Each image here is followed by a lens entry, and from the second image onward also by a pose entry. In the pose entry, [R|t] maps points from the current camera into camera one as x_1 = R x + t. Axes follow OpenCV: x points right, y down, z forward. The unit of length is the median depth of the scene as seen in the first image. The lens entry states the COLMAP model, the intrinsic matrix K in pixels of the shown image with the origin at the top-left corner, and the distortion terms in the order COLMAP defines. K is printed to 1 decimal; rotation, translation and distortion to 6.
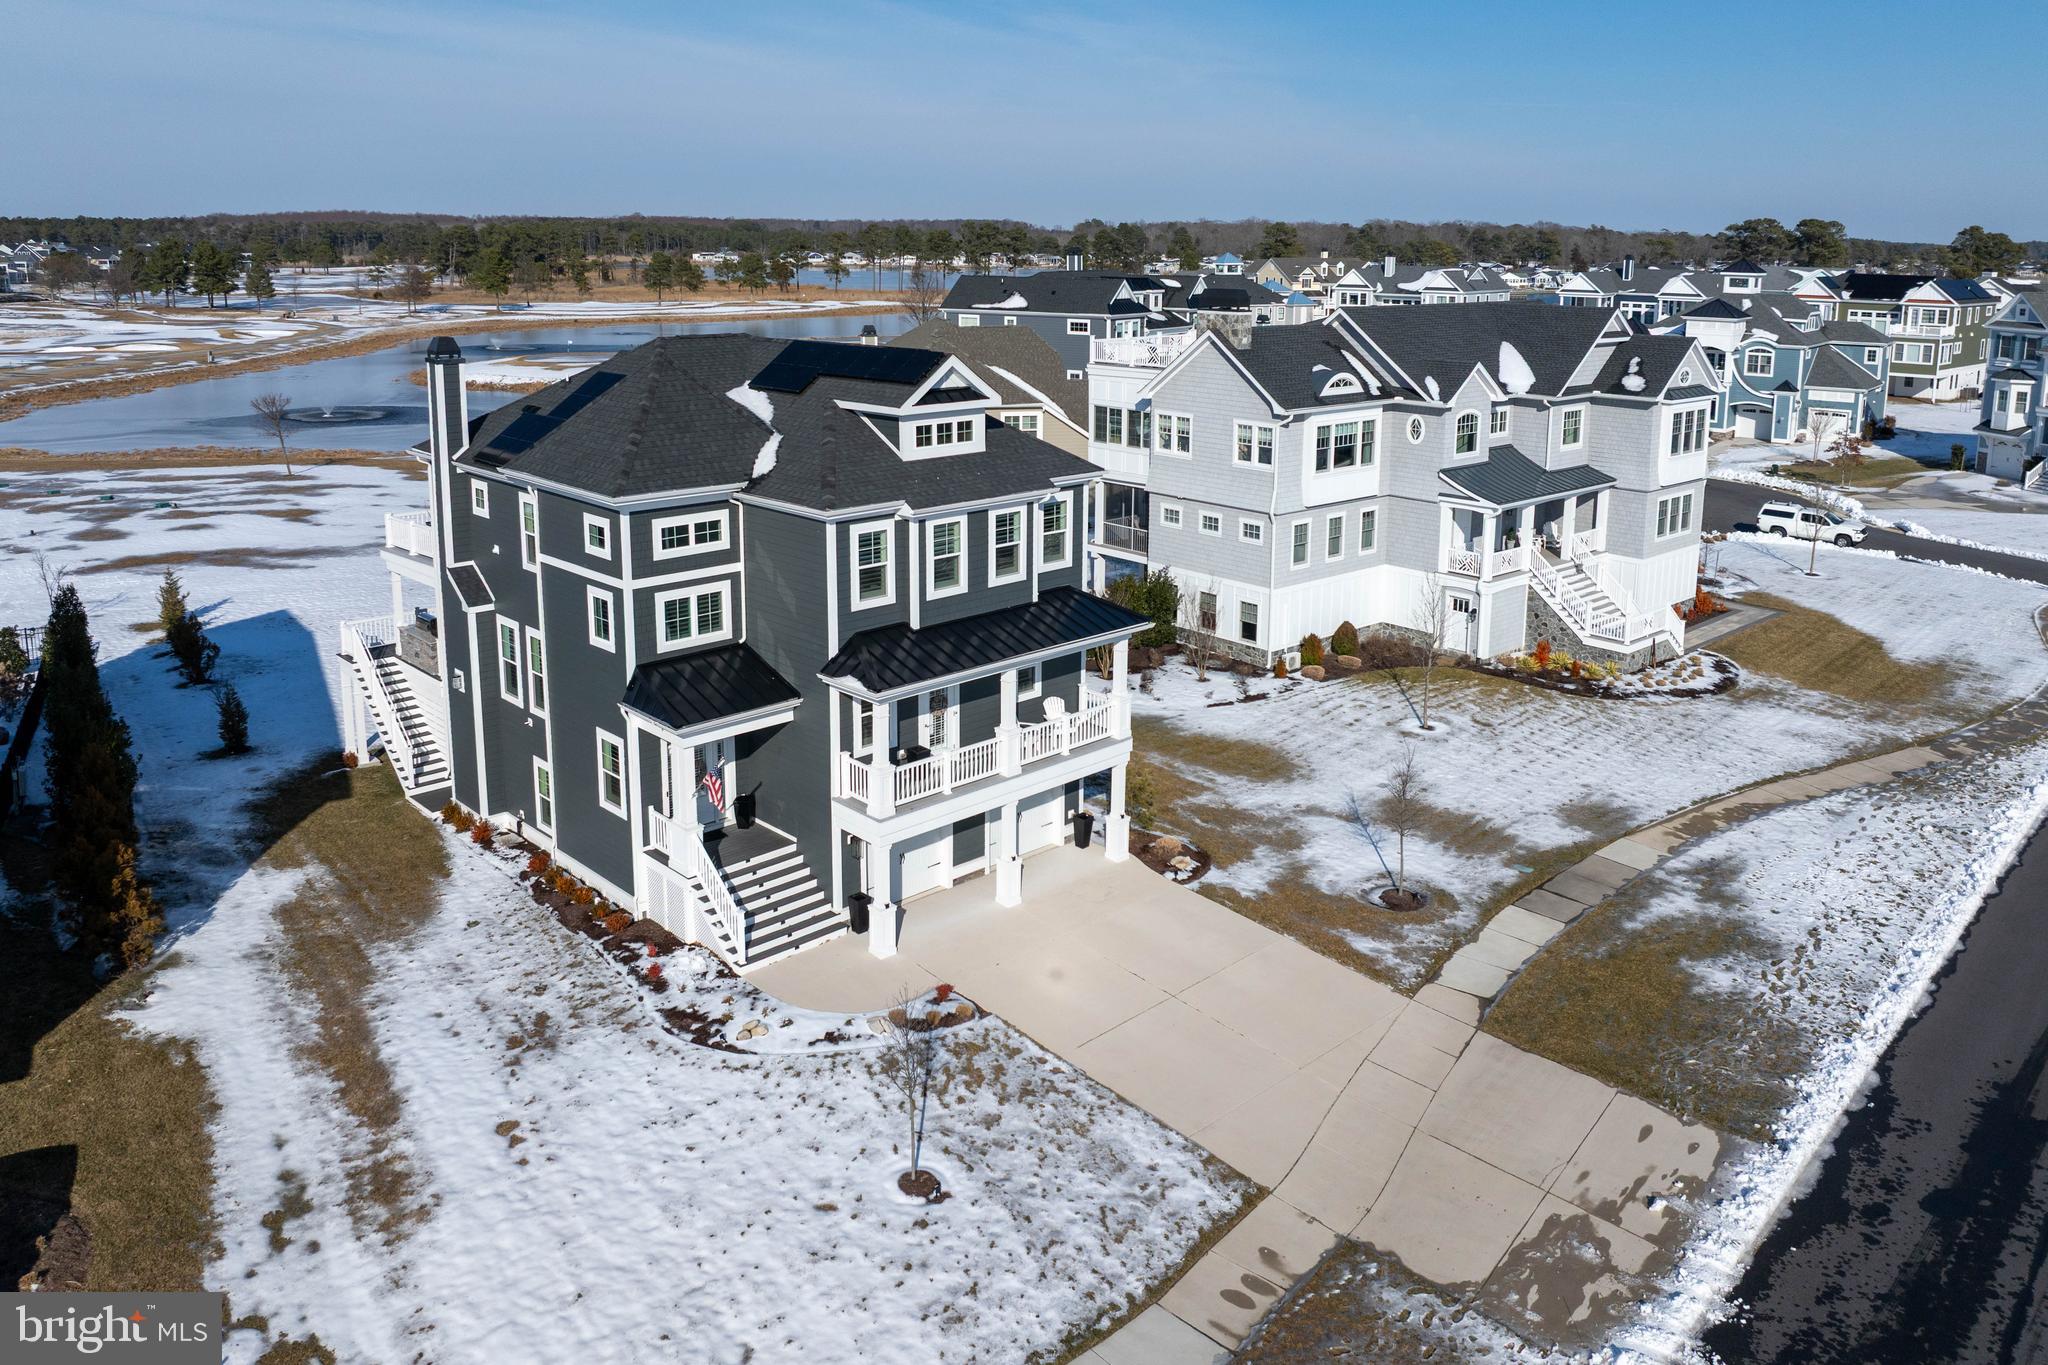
lens RADIAL K [[1556.4, 0, 1018.9], [0, 1556.4, 517.4], [0, 0, 1]] dist [-0.029113, -0.007688]
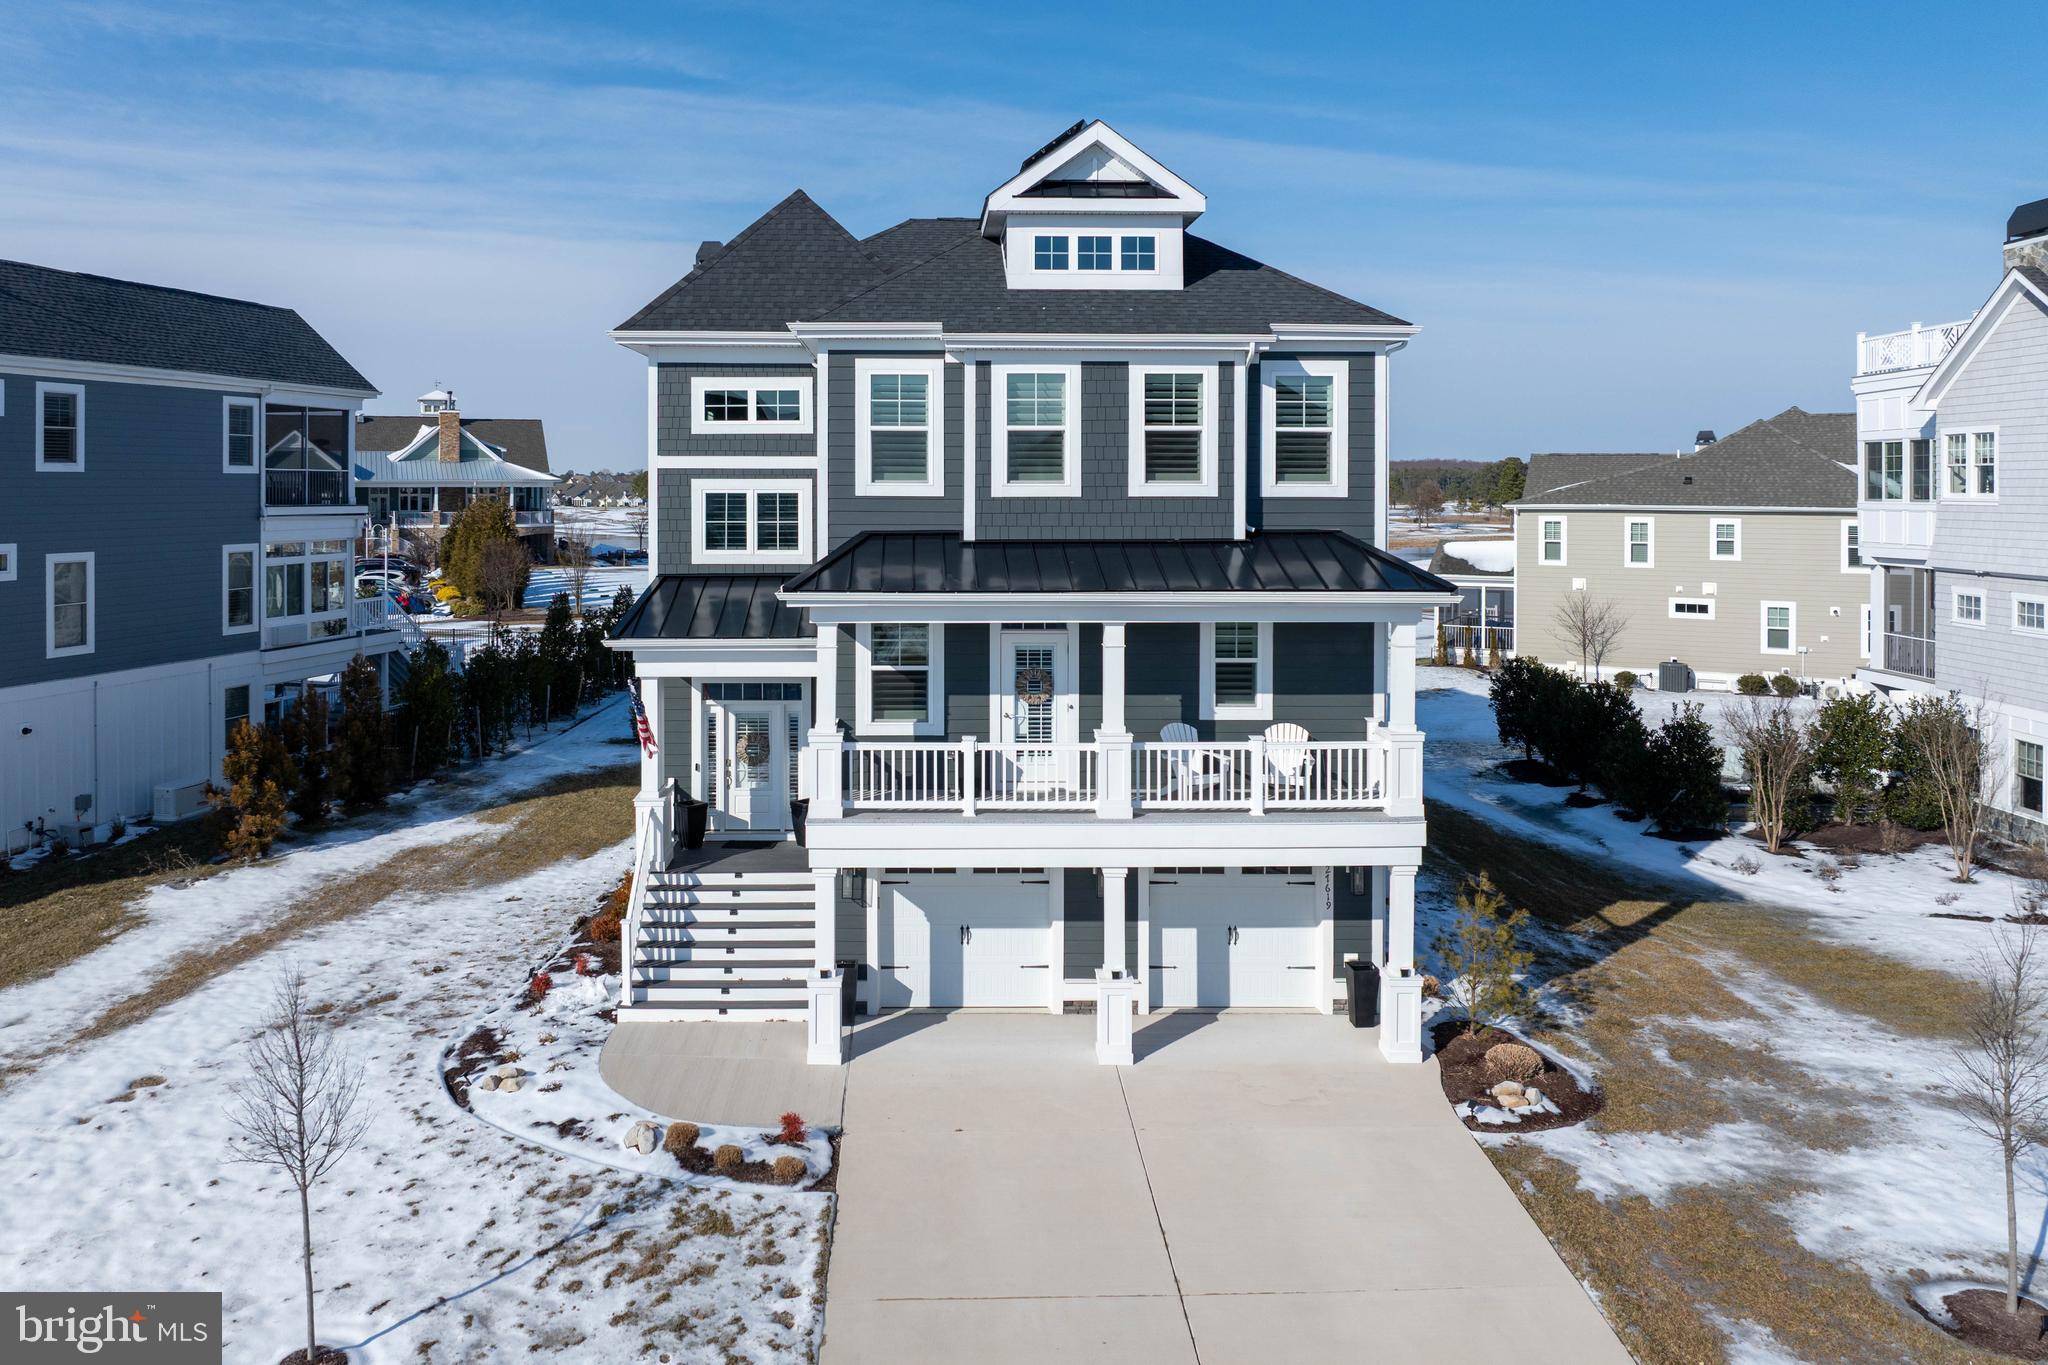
lens RADIAL K [[1516.6, 0, 911.2], [0, 1516.6, 504.4], [0, 0, 1]] dist [-0.035191, -0.000108]
pose [[0.720041, 0.000557, -0.693932, 0.319187], [-0.126105, 0.983454, -0.130061, 0.132892], [0.682378, 0.181157, 0.708197, 0.535571]]
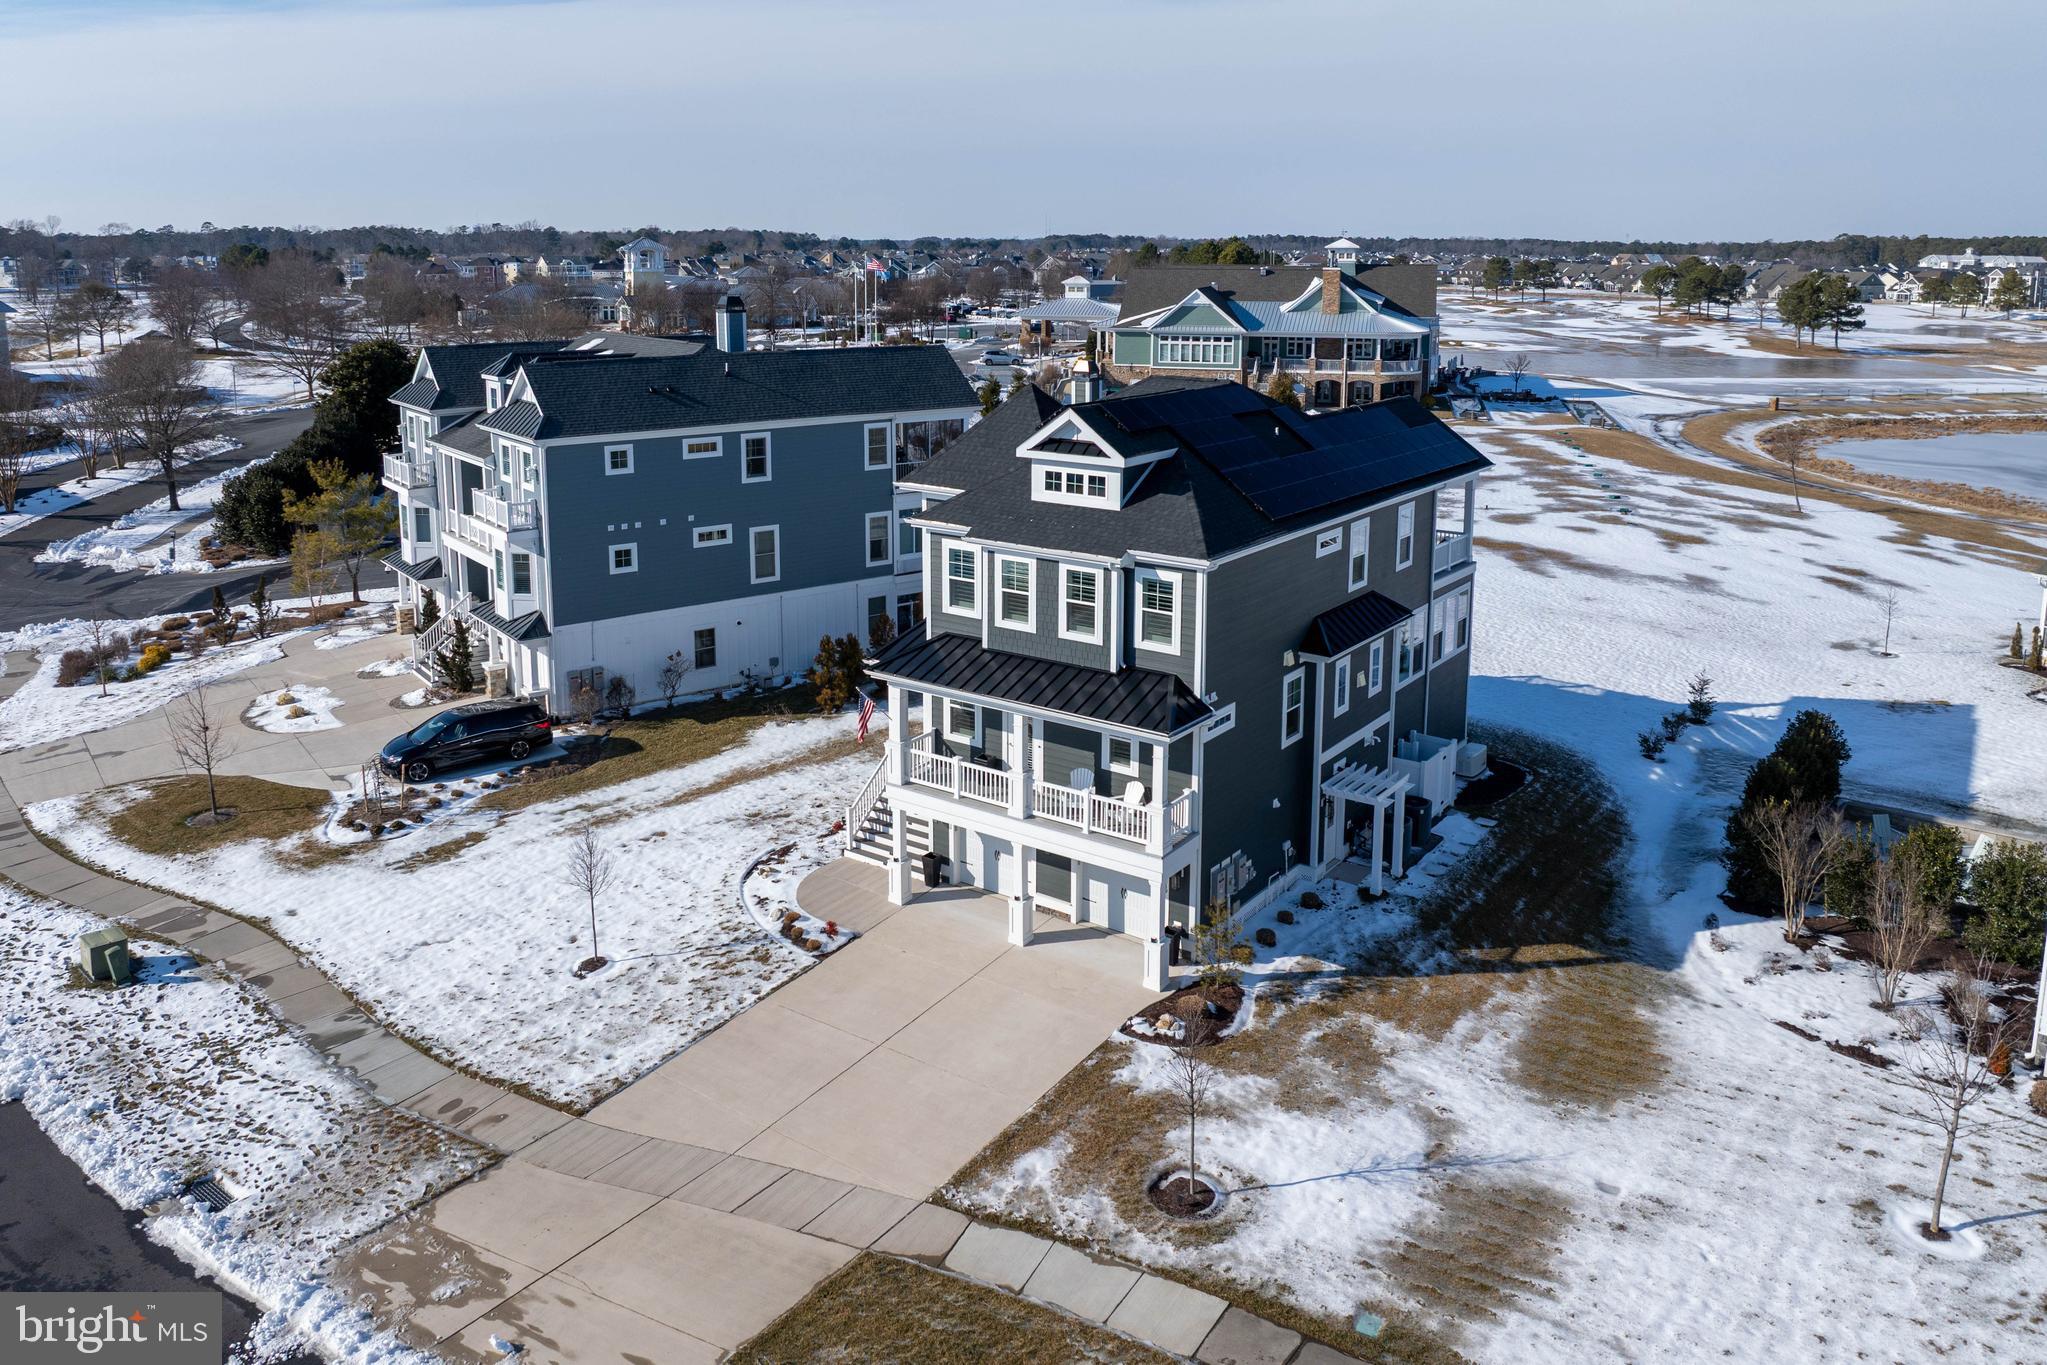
lens RADIAL K [[1498.2, 0, 991.8], [0, 1498.2, 517.6], [0, 0, 1]] dist [-0.030824, -0.004103]
pose [[0.162205, 0.169496, -0.972091, 0.908805], [-0.183708, 0.973101, 0.139018, -0.159006], [0.969506, 0.156031, 0.188980, 0.758783]]
